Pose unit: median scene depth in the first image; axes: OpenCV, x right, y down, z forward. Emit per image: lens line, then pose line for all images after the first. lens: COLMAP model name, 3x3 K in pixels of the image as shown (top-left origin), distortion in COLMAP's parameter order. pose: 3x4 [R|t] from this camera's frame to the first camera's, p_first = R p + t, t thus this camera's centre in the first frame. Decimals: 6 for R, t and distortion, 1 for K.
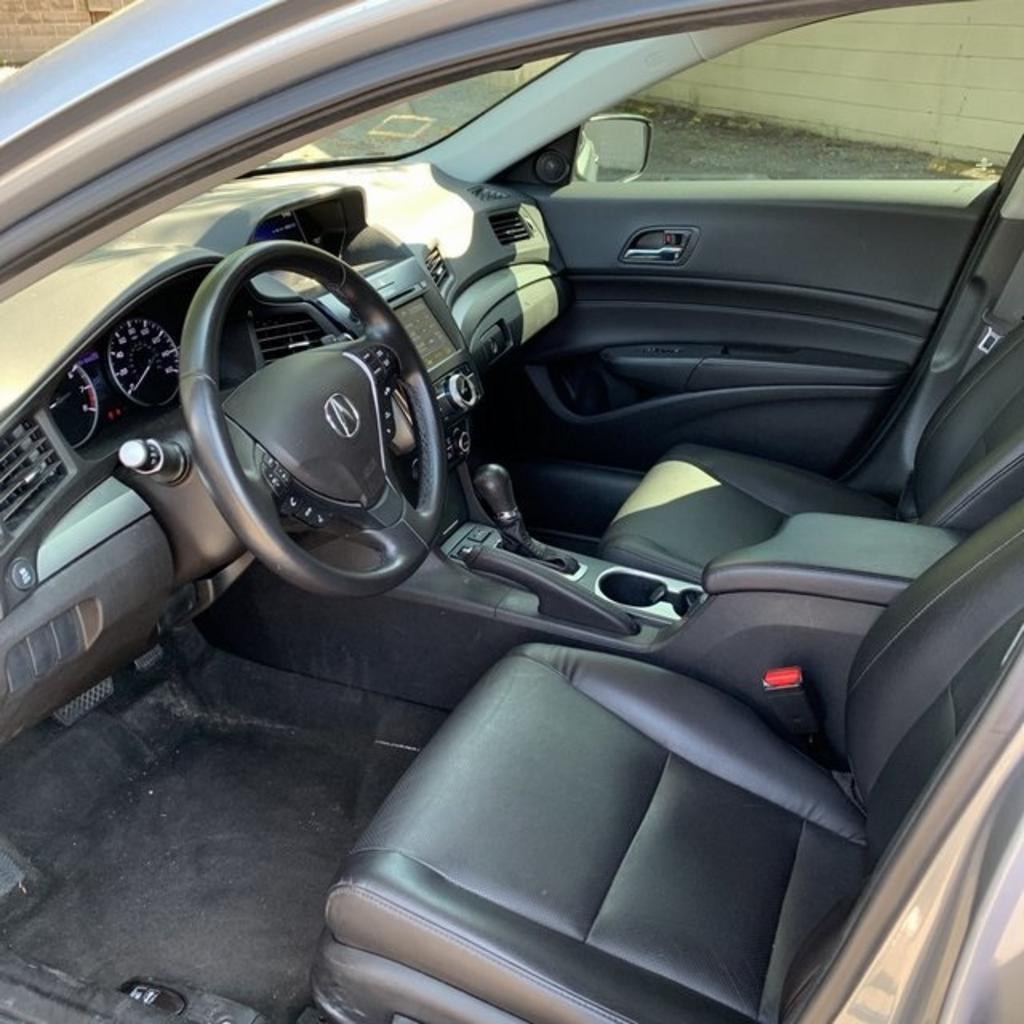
lens RADIAL K [[920.2, 0, 514.9], [0, 920.2, 544.1], [0, 0, 1]] dist [0.187364, -0.519813]
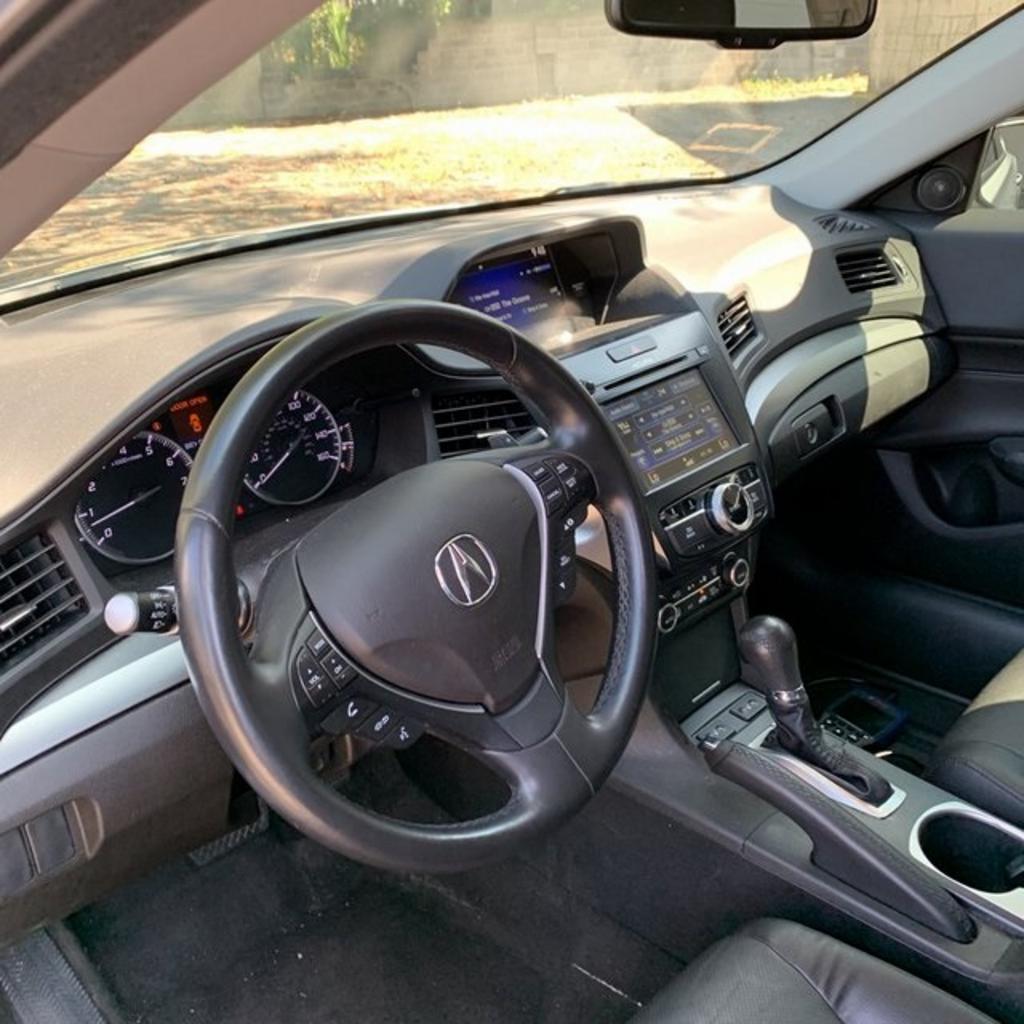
lens RADIAL K [[1037.1, 0, 512.4], [0, 1037.1, 540.3], [0, 0, 1]] dist [0.002069, -0.002340]
pose [[0.931672, 0.109822, -0.346305, 0.052490], [-0.130266, 0.990816, -0.036243, -0.084928], [0.339144, 0.078878, 0.937422, 0.215974]]
